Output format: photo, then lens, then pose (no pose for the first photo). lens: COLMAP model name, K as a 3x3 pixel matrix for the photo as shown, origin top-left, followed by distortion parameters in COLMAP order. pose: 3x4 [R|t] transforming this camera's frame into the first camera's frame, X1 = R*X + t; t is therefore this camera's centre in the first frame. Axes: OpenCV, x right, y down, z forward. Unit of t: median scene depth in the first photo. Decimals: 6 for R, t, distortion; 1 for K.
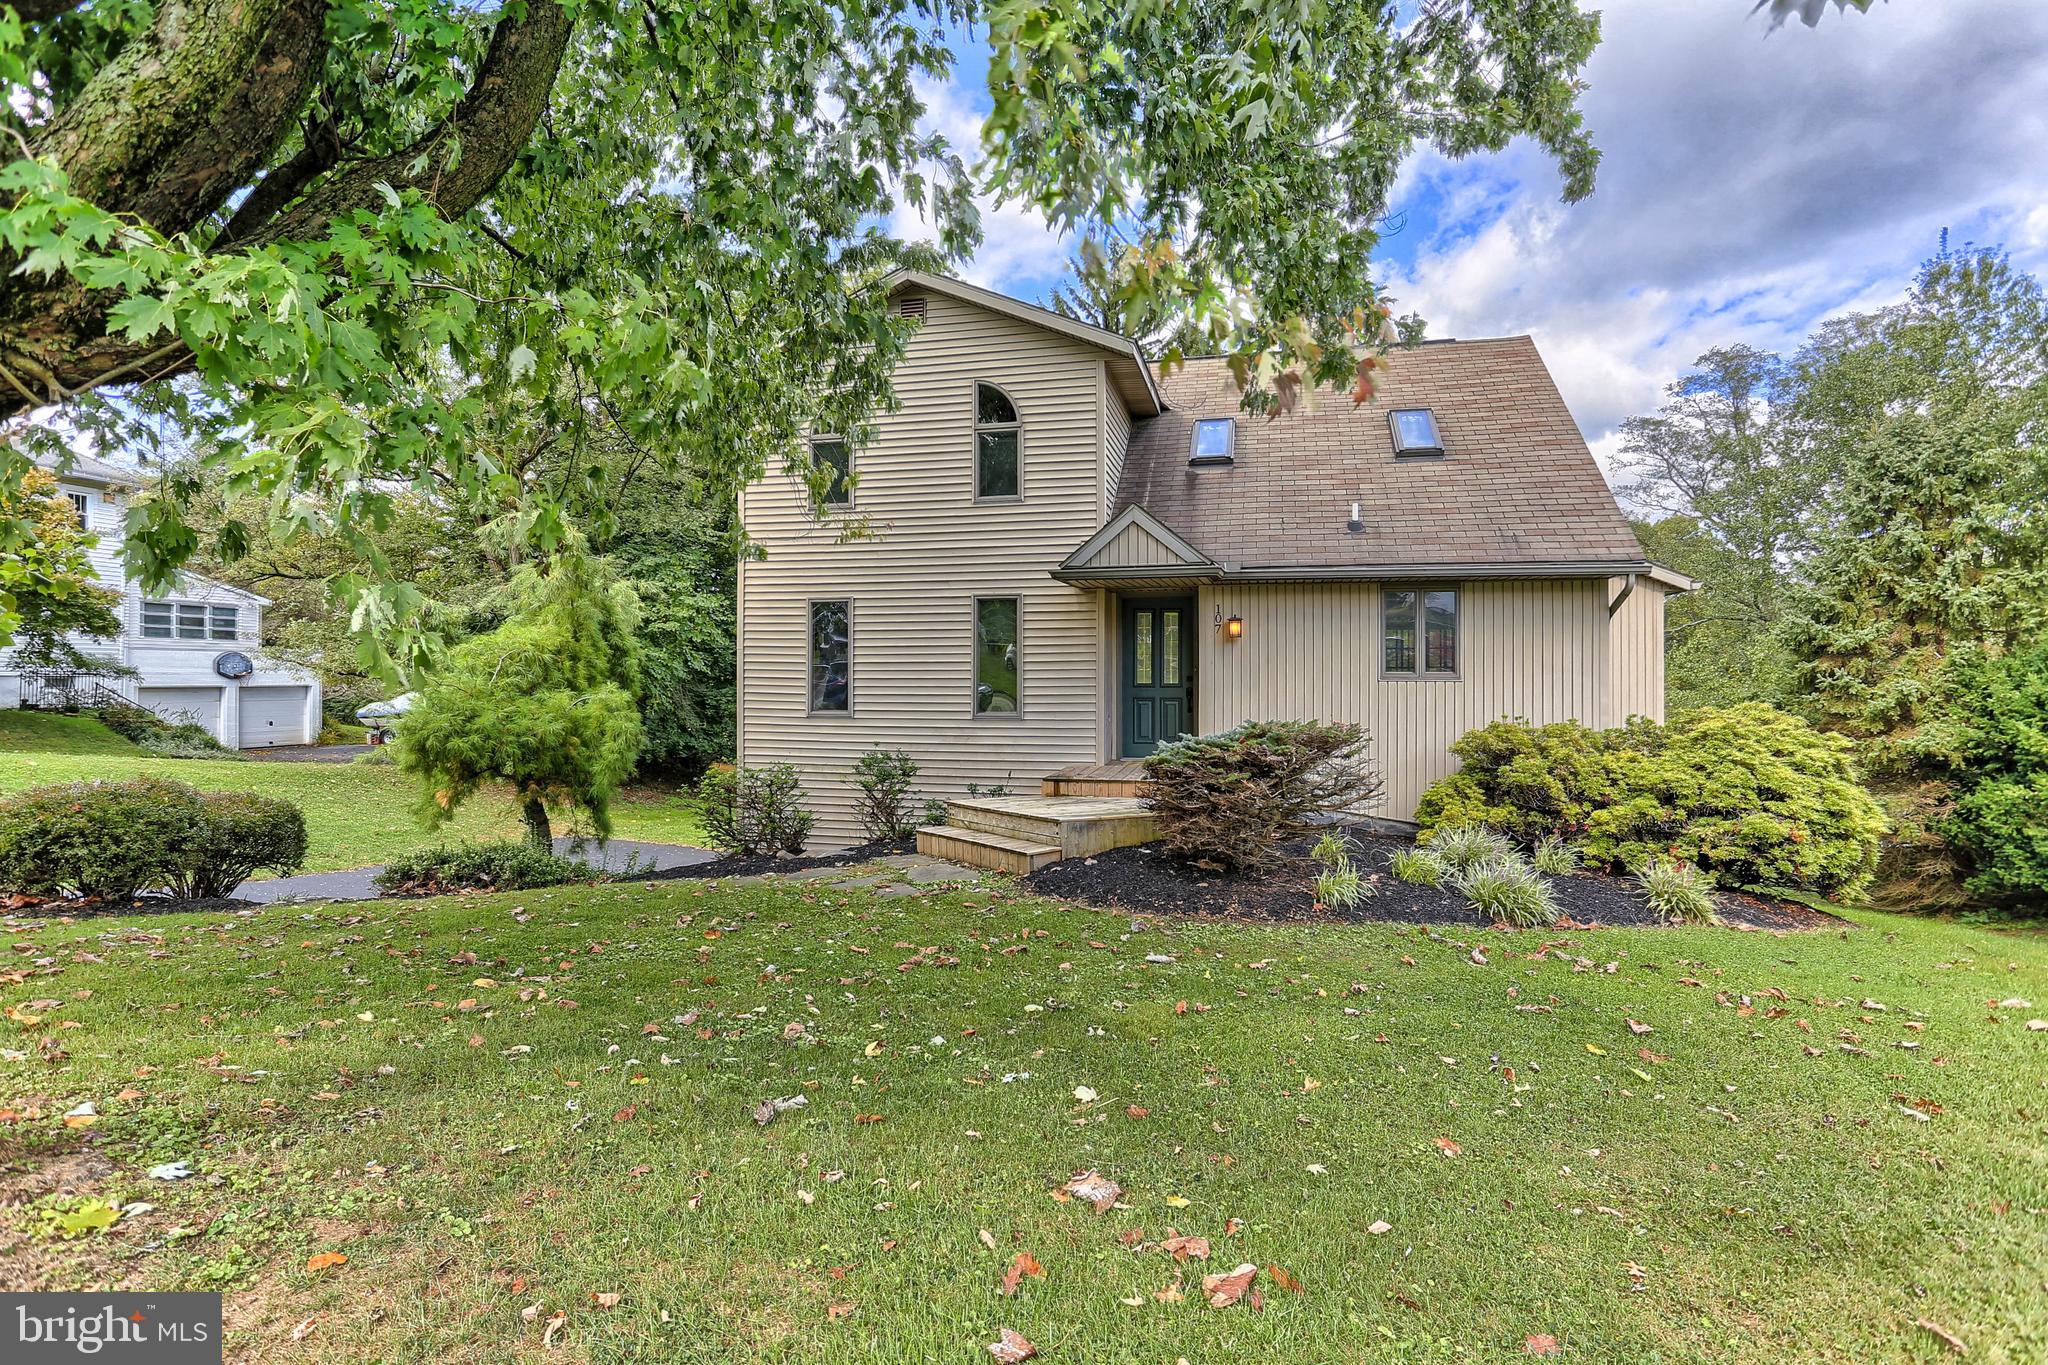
lens RADIAL K [[1052.0, 0, 1024.0], [0, 1052.0, 682.5], [0, 0, 1]] dist [-0.059217, 0.031173]
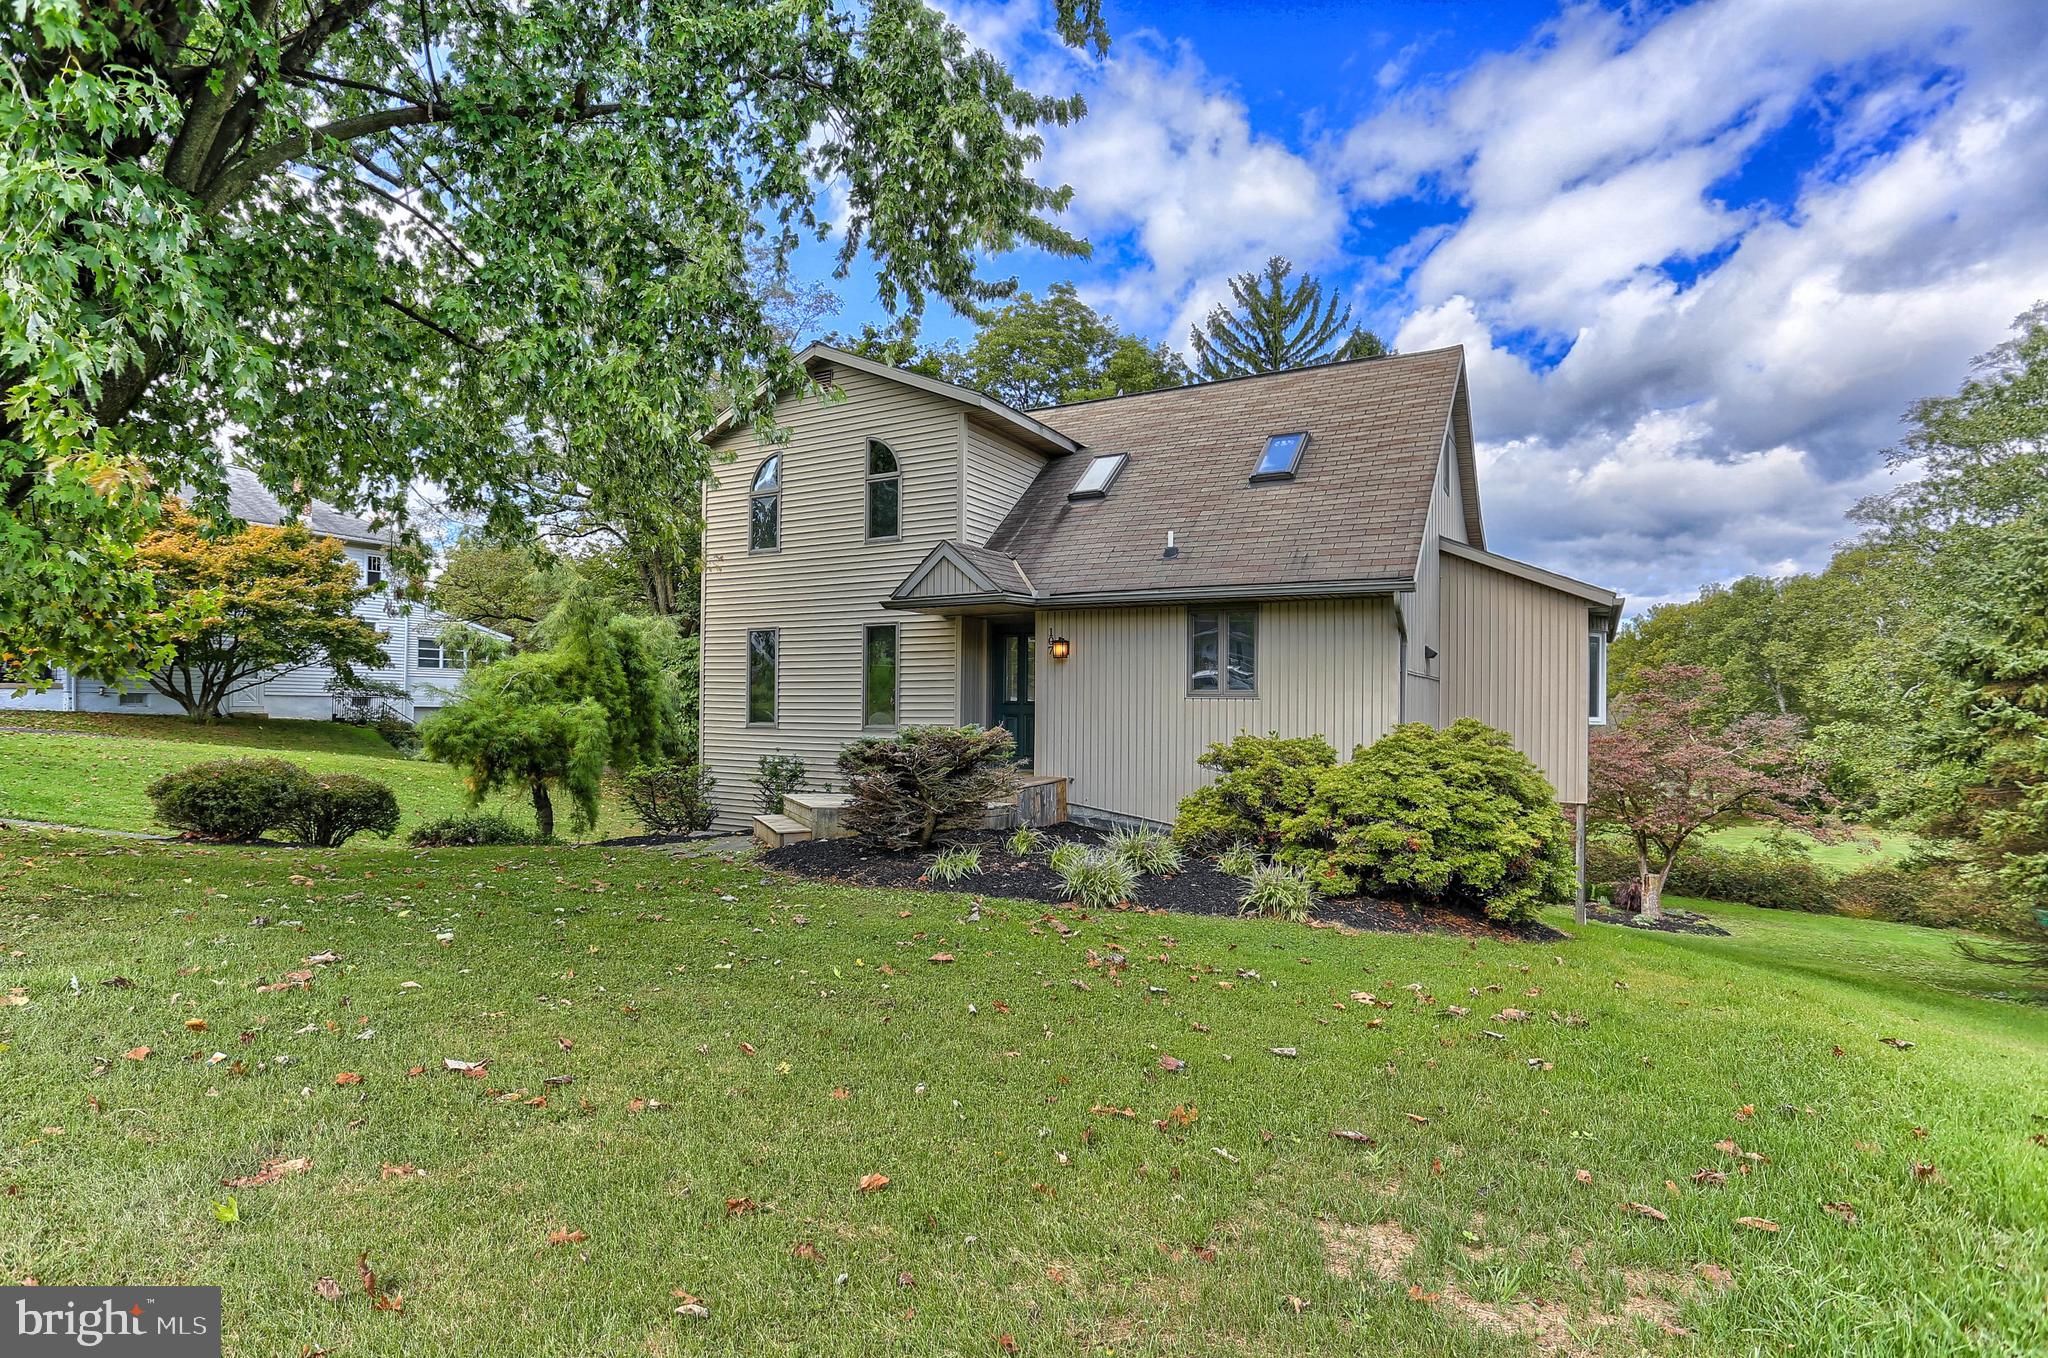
lens RADIAL K [[1039.4, 0, 918.8], [0, 1039.4, 723.5], [0, 0, 1]] dist [-0.052651, 0.001091]
pose [[0.951996, 0.012475, -0.305857, 0.366318], [-0.009298, 0.999887, 0.011843, 0.013546], [0.305970, -0.008430, 0.952004, -0.075378]]
